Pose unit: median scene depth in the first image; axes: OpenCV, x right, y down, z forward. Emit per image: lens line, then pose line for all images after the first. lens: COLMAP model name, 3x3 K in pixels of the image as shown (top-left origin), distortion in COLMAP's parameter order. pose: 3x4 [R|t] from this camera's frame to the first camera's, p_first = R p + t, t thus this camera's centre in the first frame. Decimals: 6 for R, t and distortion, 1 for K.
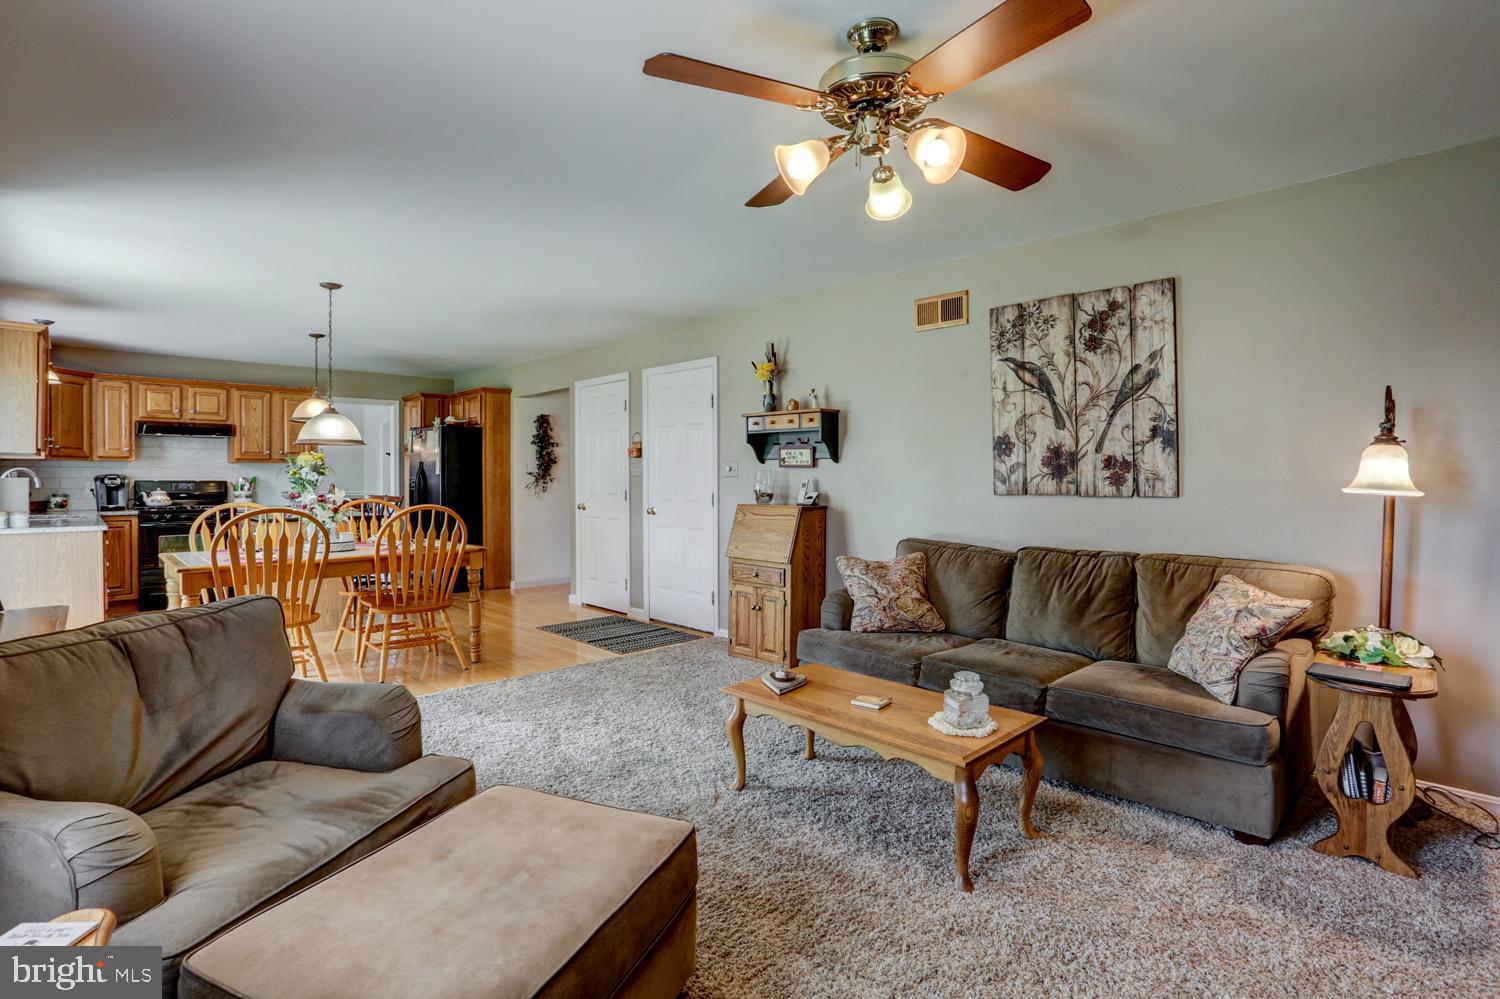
lens RADIAL K [[738.4, 0, 757.9], [0, 738.4, 485.5], [0, 0, 1]] dist [-0.069936, 0.026935]
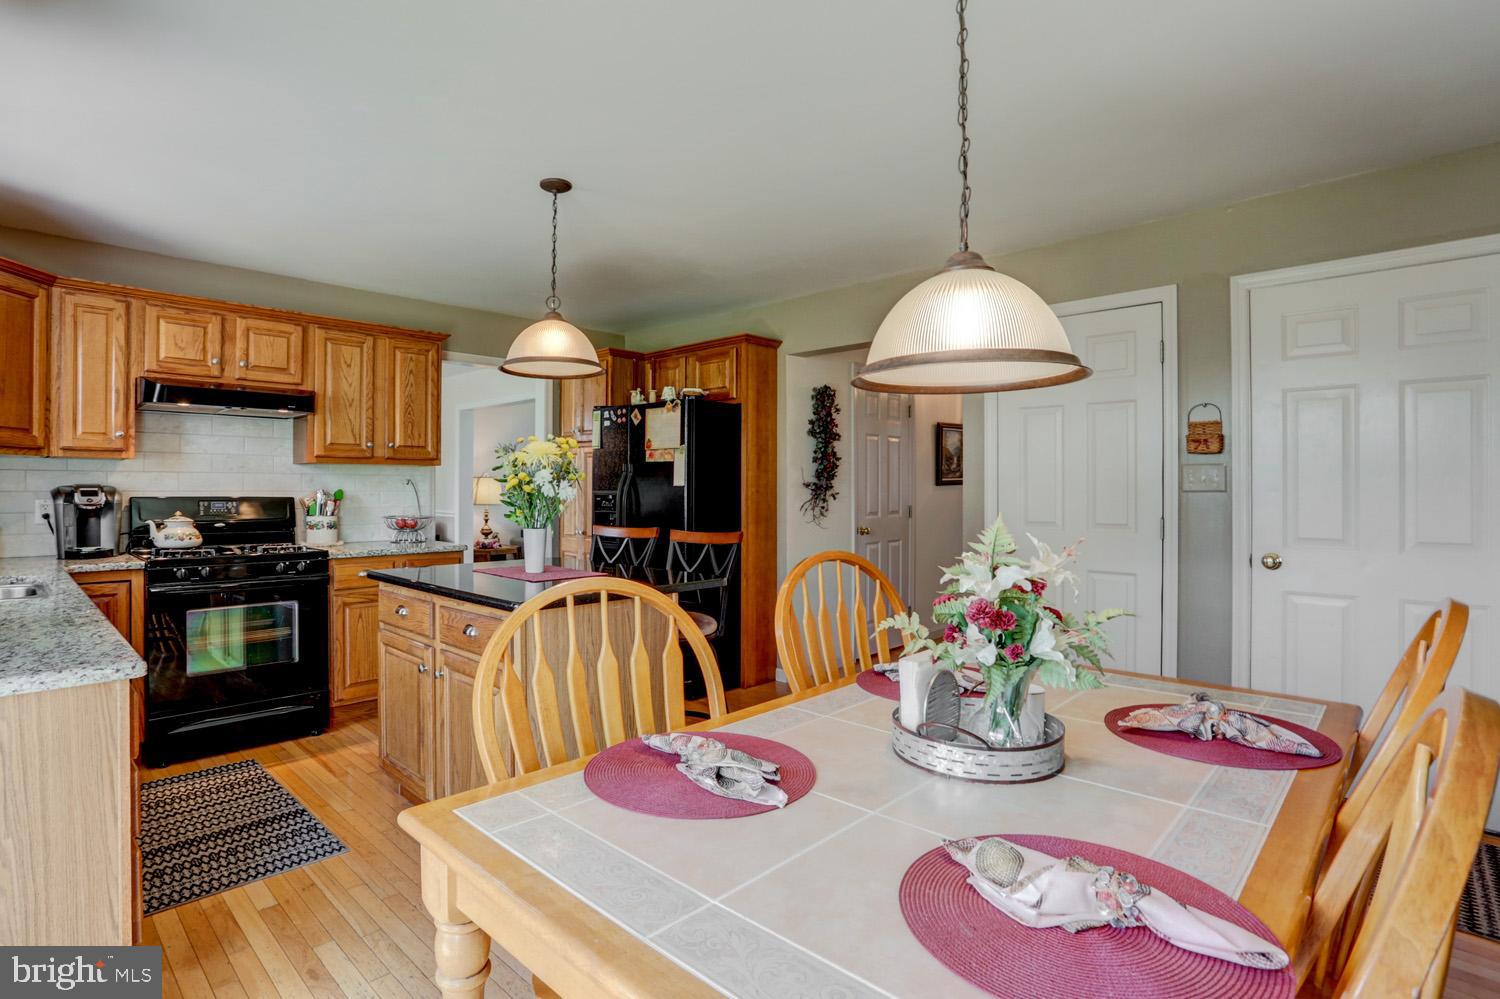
lens RADIAL K [[738.4, 0, 706.4], [0, 738.4, 487.4], [0, 0, 1]] dist [-0.069936, 0.026935]
pose [[0.999843, 0.001580, 0.017644, -0.510774], [-0.001335, 0.999903, -0.013896, -0.007781], [-0.017664, 0.013871, 0.999748, 0.519381]]
